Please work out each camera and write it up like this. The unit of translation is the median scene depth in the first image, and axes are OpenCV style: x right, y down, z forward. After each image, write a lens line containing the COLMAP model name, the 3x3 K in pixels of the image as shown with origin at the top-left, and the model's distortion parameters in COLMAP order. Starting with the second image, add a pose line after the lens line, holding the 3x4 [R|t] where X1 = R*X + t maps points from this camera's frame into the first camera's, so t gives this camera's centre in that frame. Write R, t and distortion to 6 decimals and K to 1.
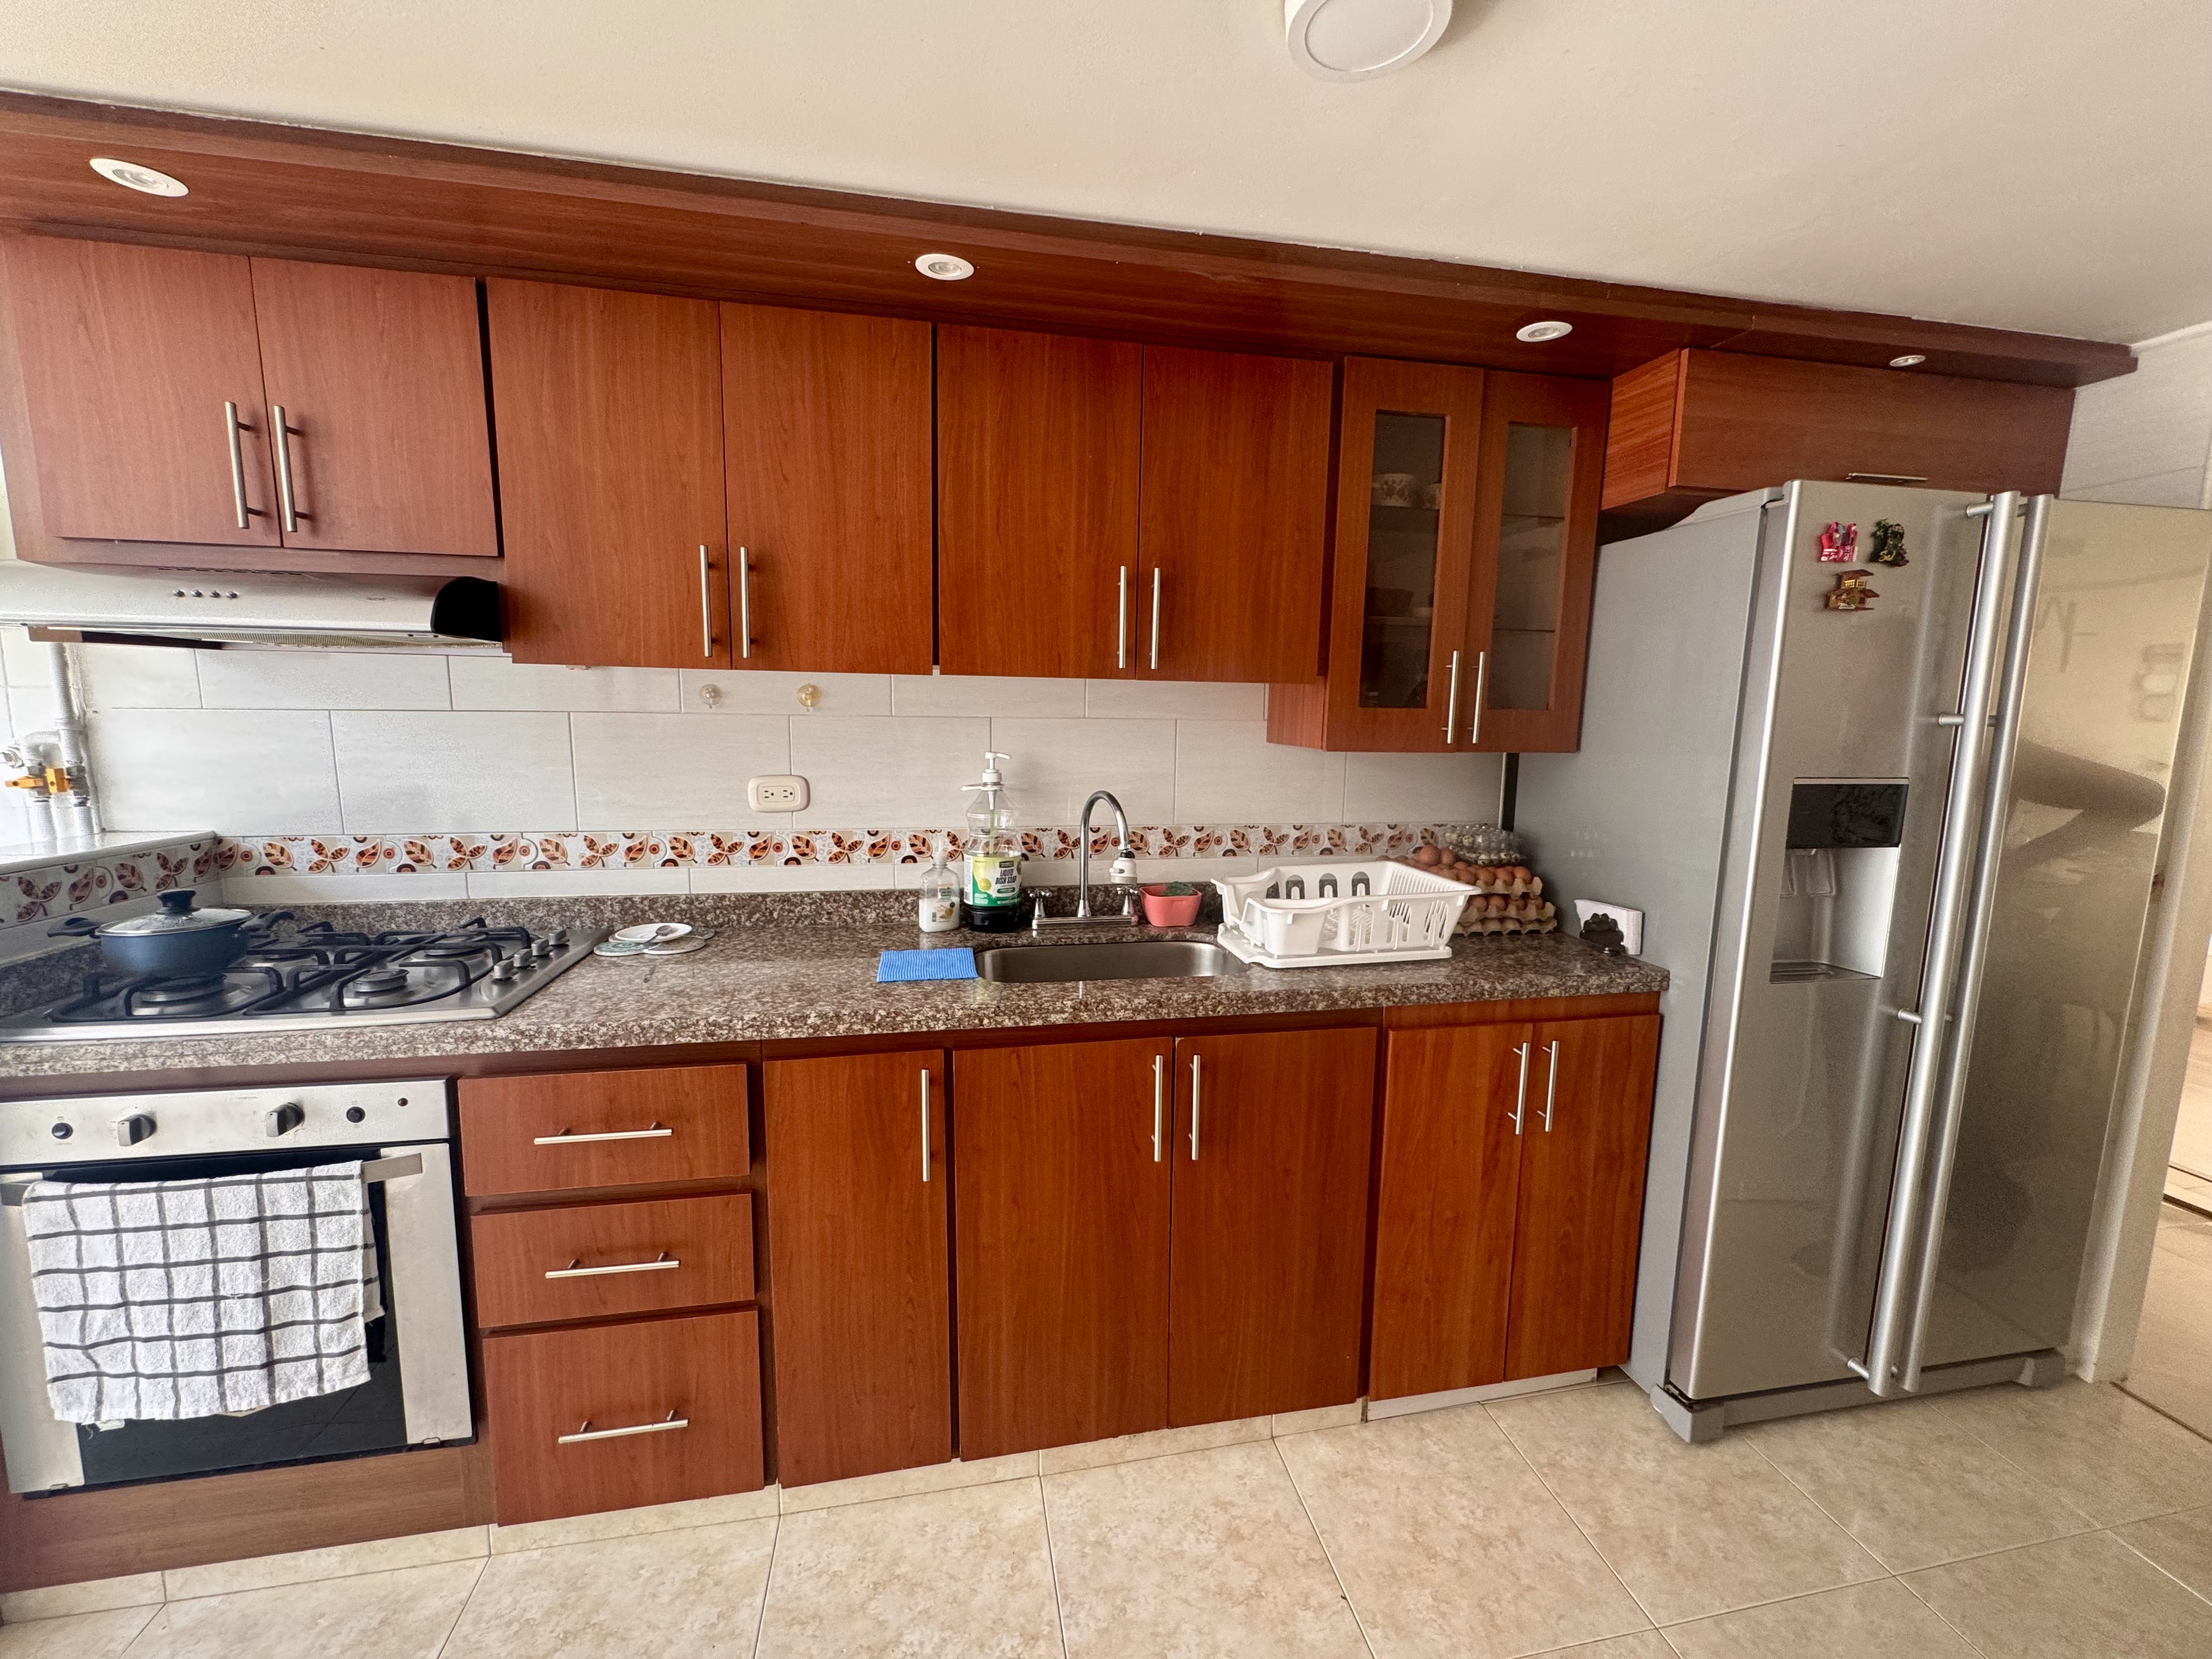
lens RADIAL K [[889.6, 0, 1109.0], [0, 889.6, 826.8], [0, 0, 1]] dist [-0.000503, -0.000234]
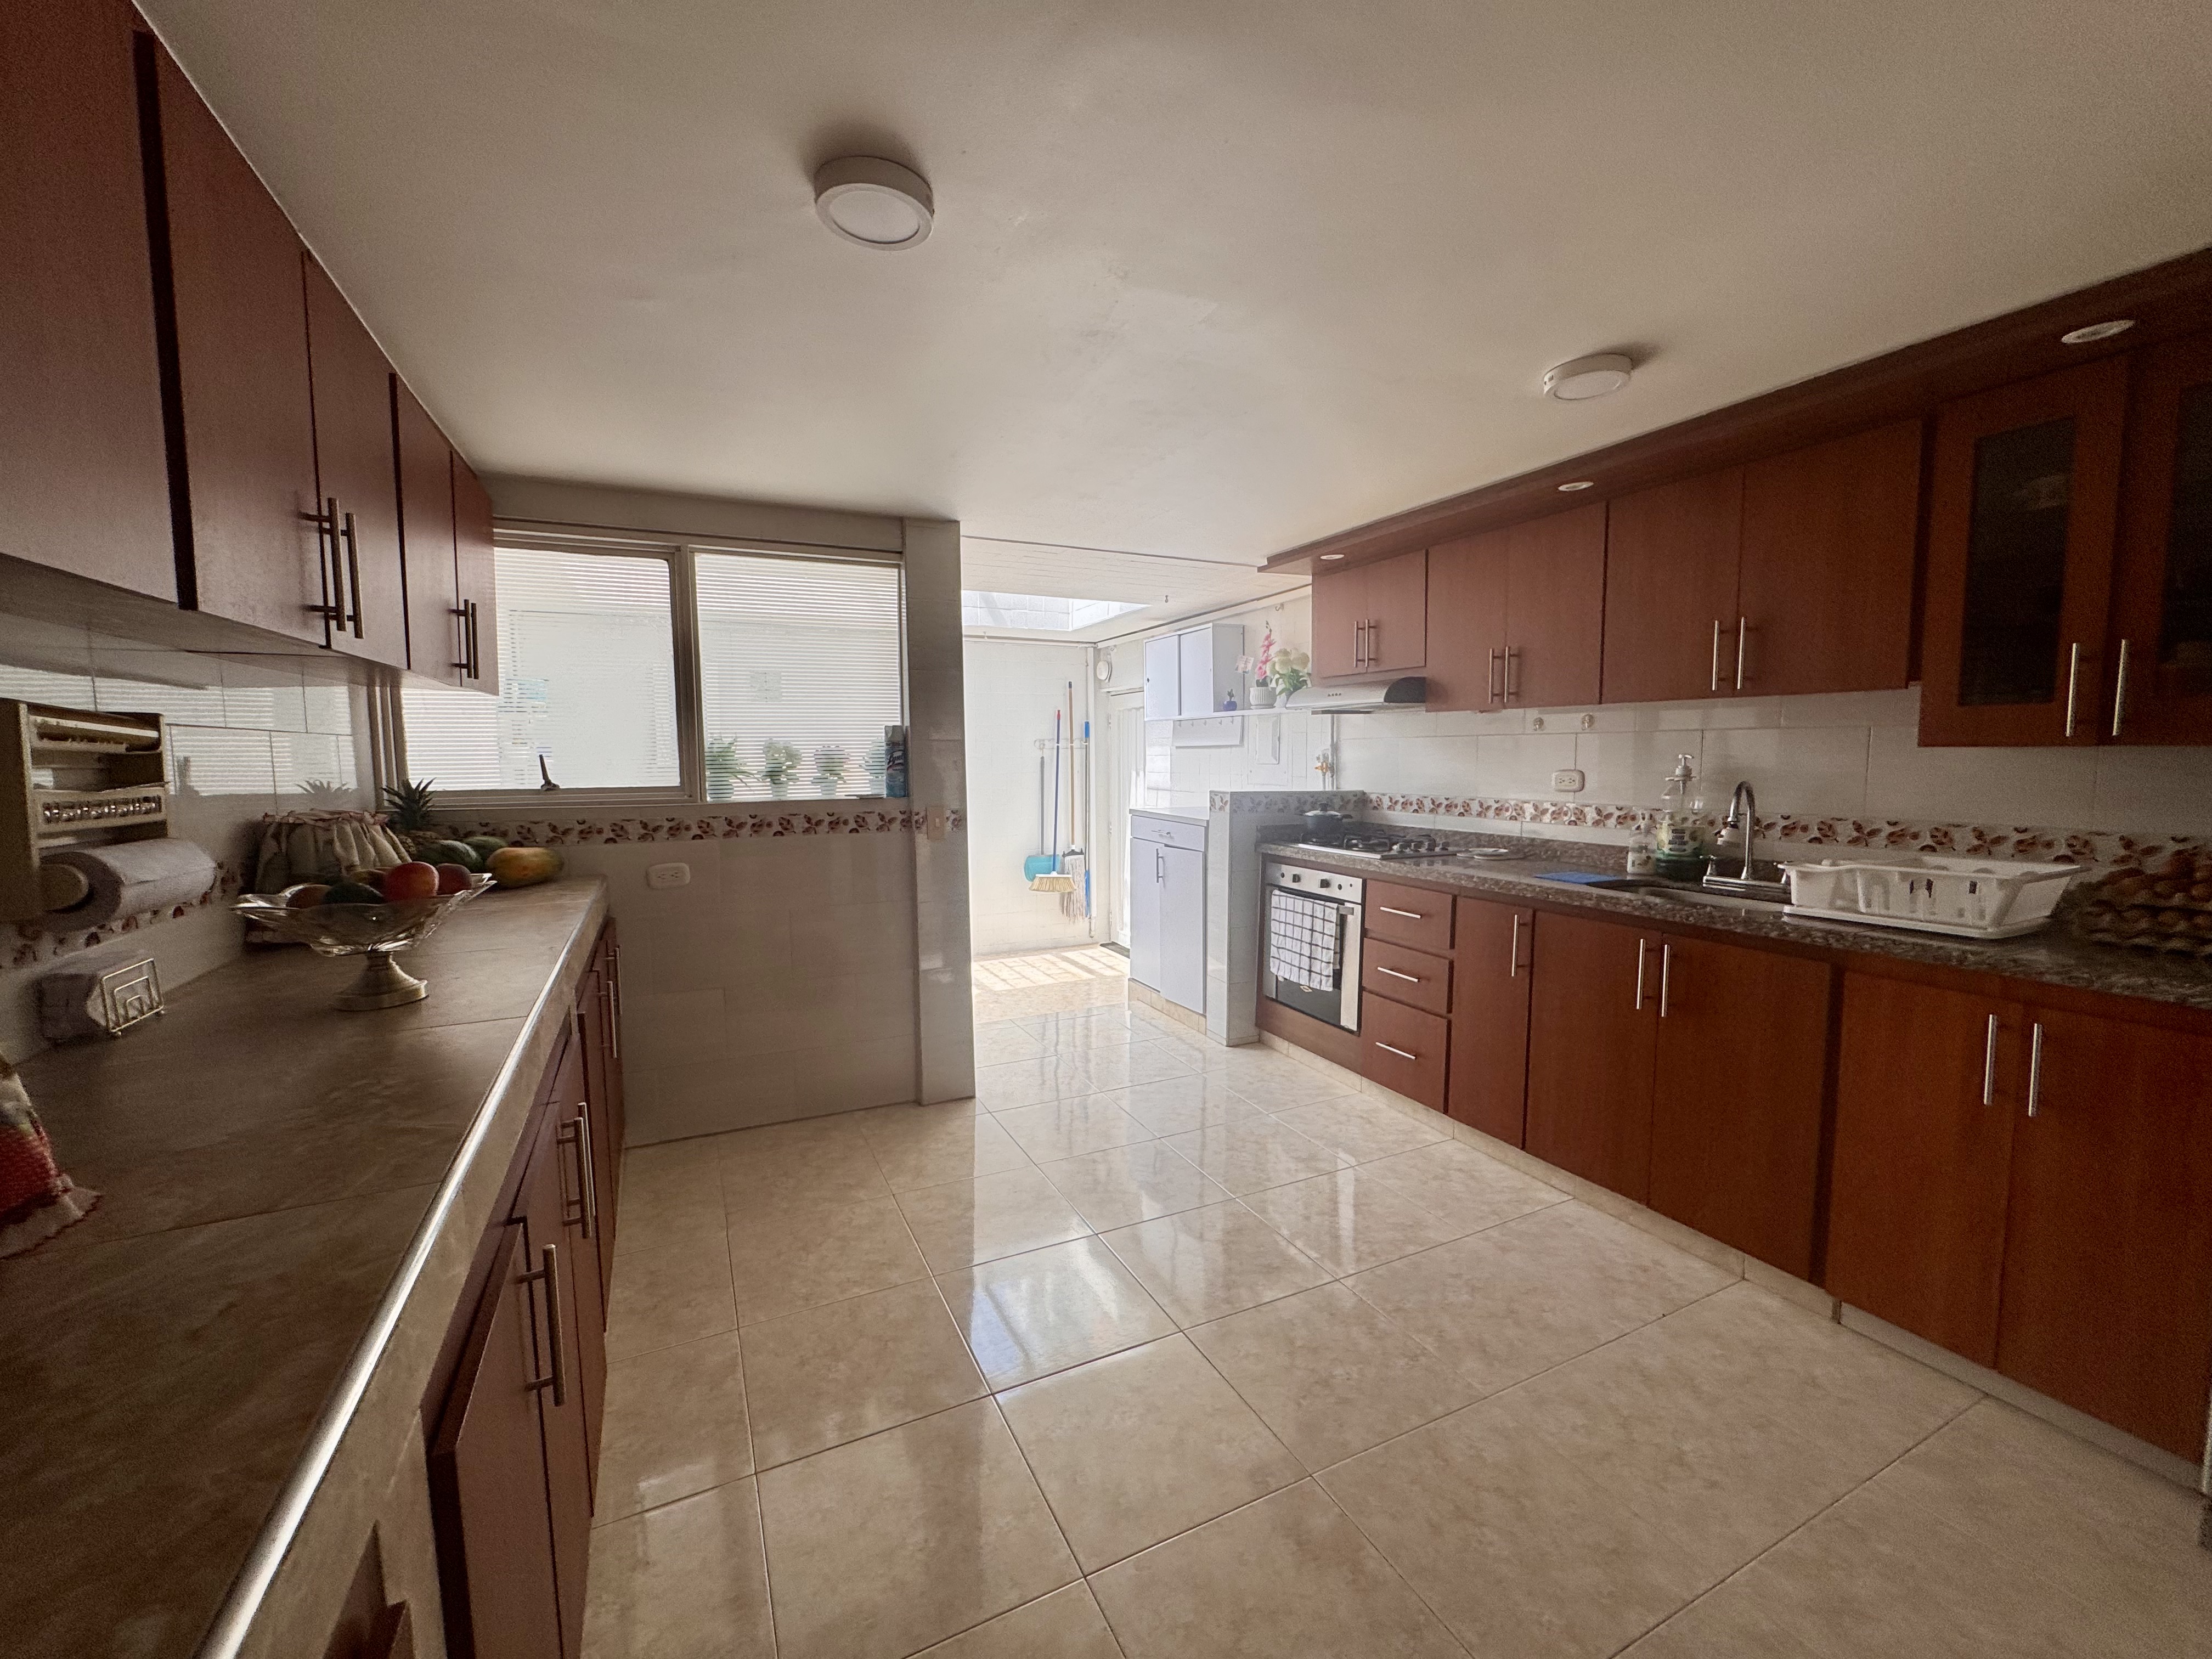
lens RADIAL K [[889.6, 0, 1109.0], [0, 889.6, 826.8], [0, 0, 1]] dist [-0.000503, -0.000234]
pose [[0.265508, 0.064092, -0.961976, 1.277220], [-0.117876, 0.992460, 0.033589, 0.118549], [0.956876, 0.104476, 0.271061, -0.330384]]
